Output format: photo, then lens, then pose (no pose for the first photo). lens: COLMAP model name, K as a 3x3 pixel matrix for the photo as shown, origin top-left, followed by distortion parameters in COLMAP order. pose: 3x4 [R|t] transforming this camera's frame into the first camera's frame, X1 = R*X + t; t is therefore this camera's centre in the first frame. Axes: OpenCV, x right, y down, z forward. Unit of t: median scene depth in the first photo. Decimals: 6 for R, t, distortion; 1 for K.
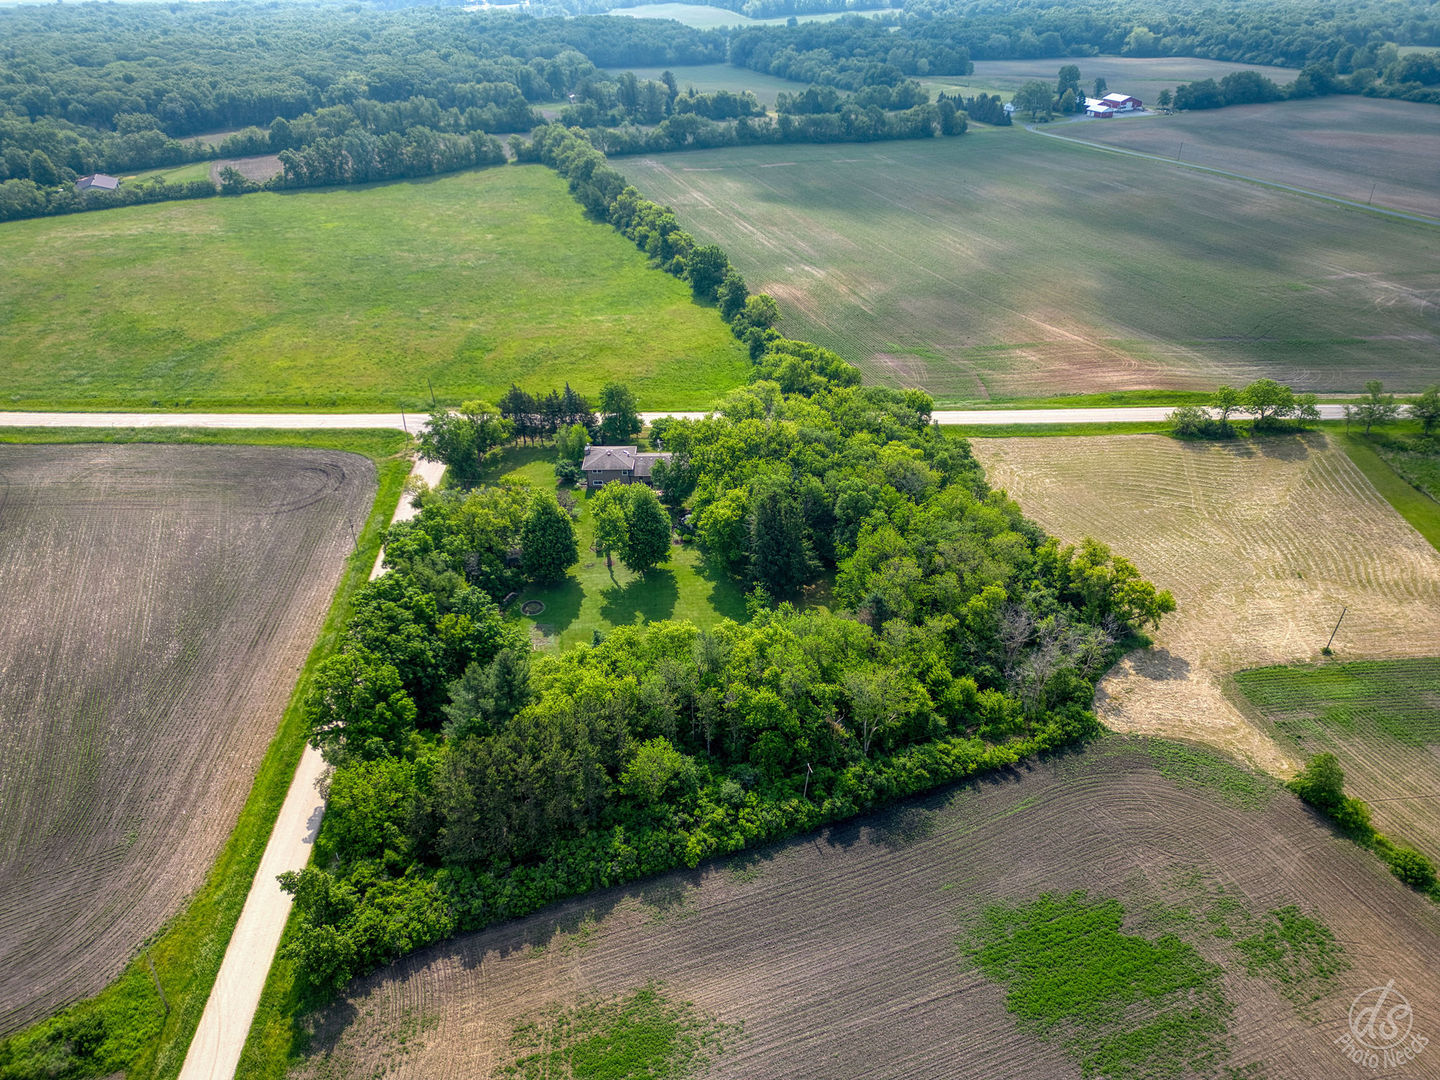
lens RADIAL K [[993.0, 0, 718.5], [0, 993.0, 544.9], [0, 0, 1]] dist [0.071528, -0.055029]
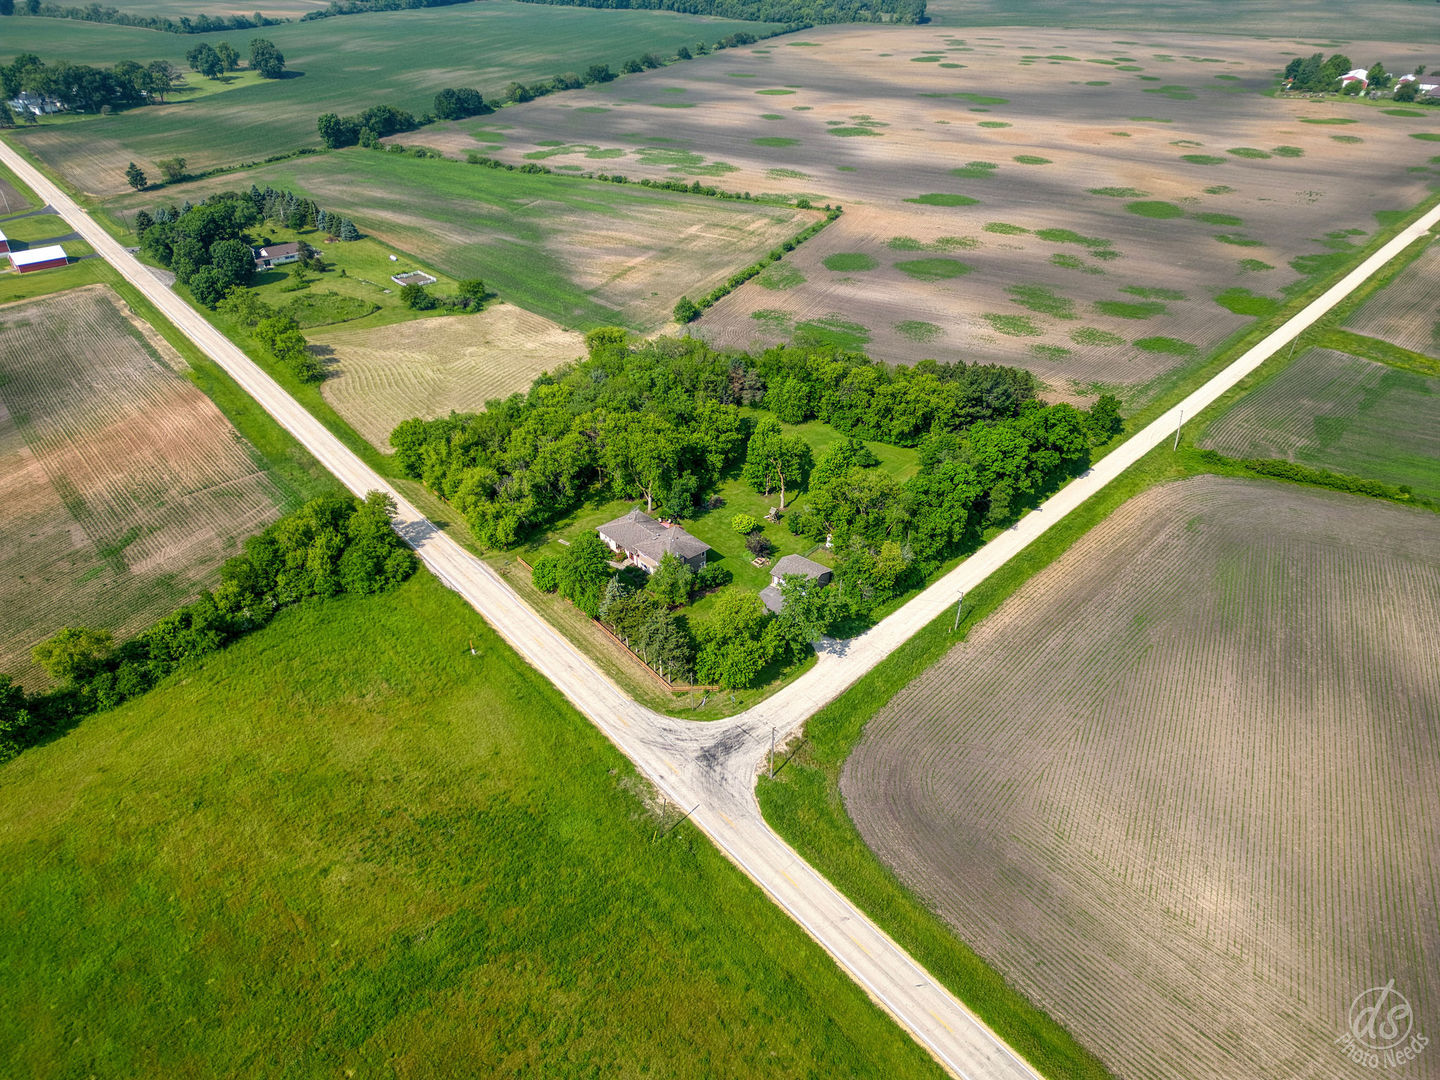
lens RADIAL K [[1004.1, 0, 716.6], [0, 1004.1, 537.4], [0, 0, 1]] dist [0.061307, -0.051638]
pose [[-0.671866, -0.384404, 0.633112, -0.667075], [0.395421, 0.536619, 0.745442, -0.707396], [-0.626290, 0.751182, -0.208535, 1.104217]]
